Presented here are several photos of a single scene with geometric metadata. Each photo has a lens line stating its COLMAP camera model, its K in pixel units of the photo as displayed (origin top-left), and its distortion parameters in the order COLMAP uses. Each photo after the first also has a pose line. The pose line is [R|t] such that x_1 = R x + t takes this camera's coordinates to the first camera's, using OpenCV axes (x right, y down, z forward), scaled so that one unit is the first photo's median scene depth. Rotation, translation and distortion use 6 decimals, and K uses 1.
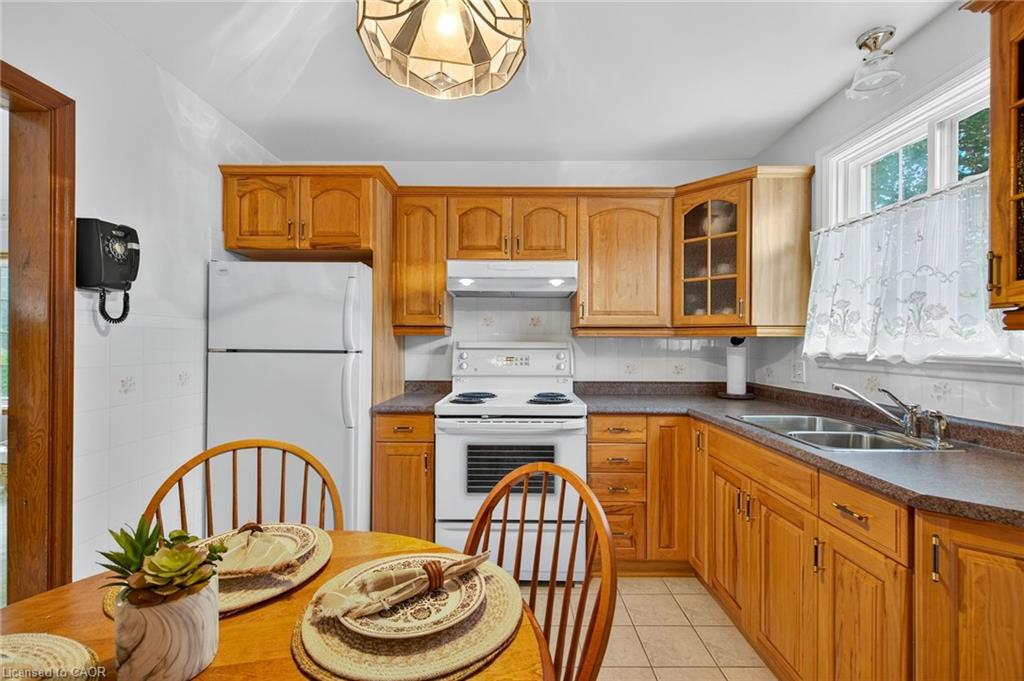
lens RADIAL K [[455.9, 0, 508.1], [0, 455.9, 341.9], [0, 0, 1]] dist [0.014936, -0.000428]
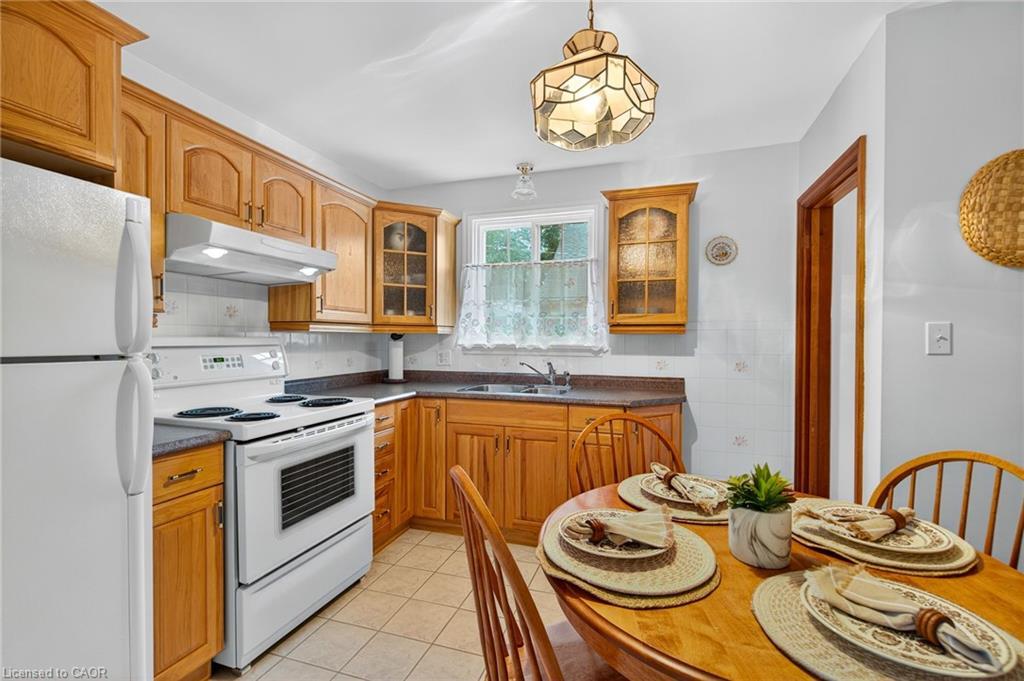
lens RADIAL K [[455.9, 0, 508.1], [0, 455.9, 341.9], [0, 0, 1]] dist [0.014936, -0.000428]
pose [[0.321060, -0.011515, 0.946989, -0.667894], [-0.004503, 0.999896, 0.013686, -0.005924], [-0.947048, -0.008659, 0.320975, 0.359375]]
